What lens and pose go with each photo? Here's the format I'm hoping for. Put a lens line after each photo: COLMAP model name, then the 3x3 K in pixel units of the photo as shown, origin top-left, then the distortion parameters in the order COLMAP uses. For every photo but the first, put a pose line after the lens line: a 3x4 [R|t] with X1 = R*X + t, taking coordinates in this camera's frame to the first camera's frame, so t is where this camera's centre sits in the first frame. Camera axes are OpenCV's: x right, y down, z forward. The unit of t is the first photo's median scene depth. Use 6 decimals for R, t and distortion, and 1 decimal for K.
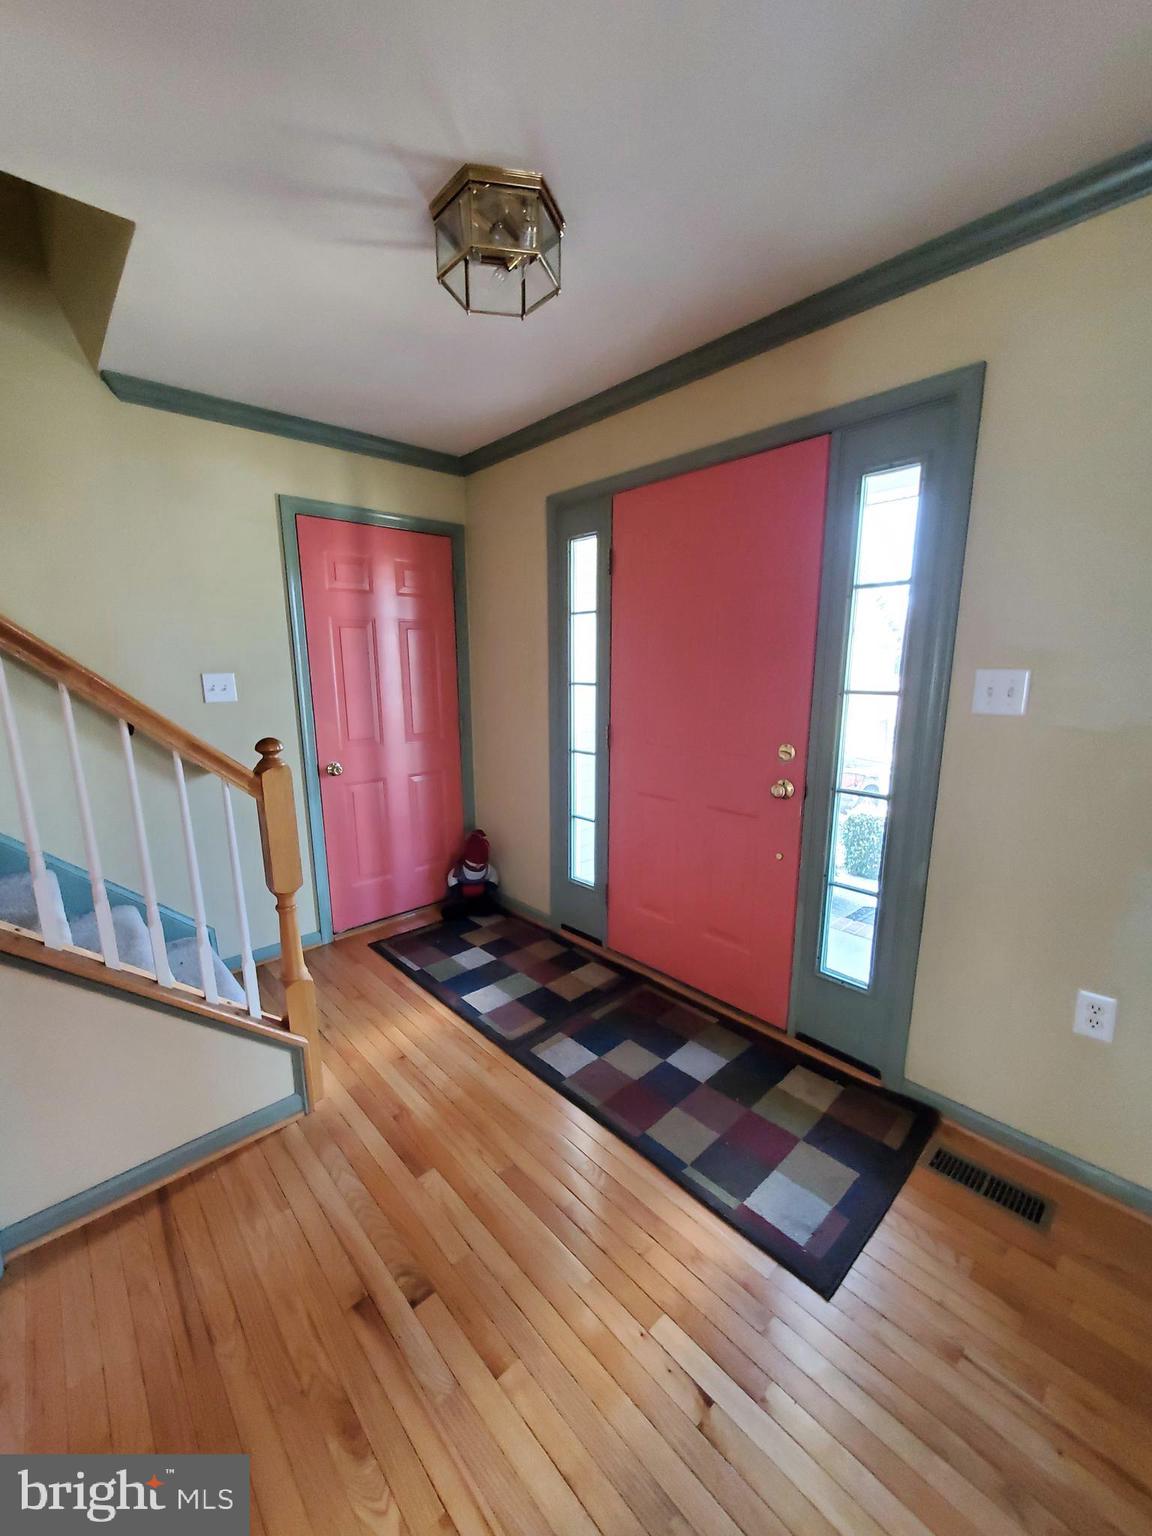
lens RADIAL K [[614.9, 0, 568.4], [0, 614.9, 772.1], [0, 0, 1]] dist [-0.000457, -0.000068]
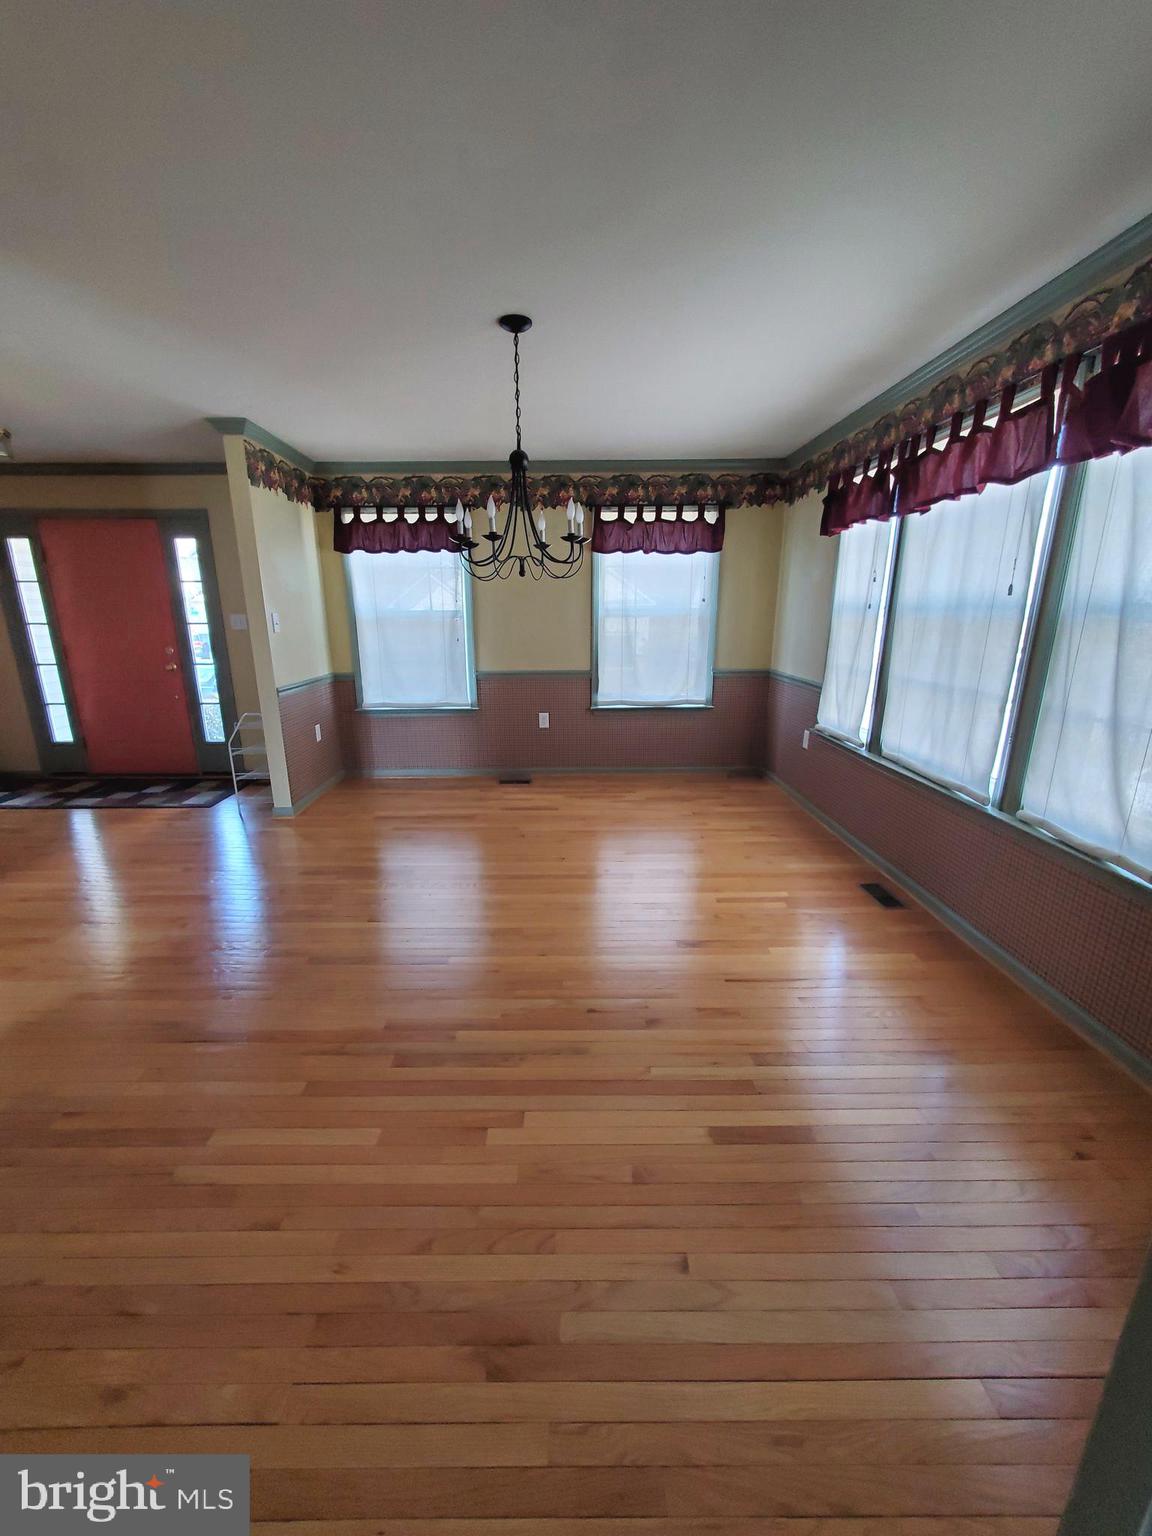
lens RADIAL K [[614.9, 0, 563.5], [0, 614.9, 772.5], [0, 0, 1]] dist [-0.000457, -0.000068]
pose [[0.668271, -0.193212, 0.718389, -0.426613], [0.140616, 0.981082, 0.133058, 0.334705], [-0.730507, 0.012098, 0.682798, -1.743069]]
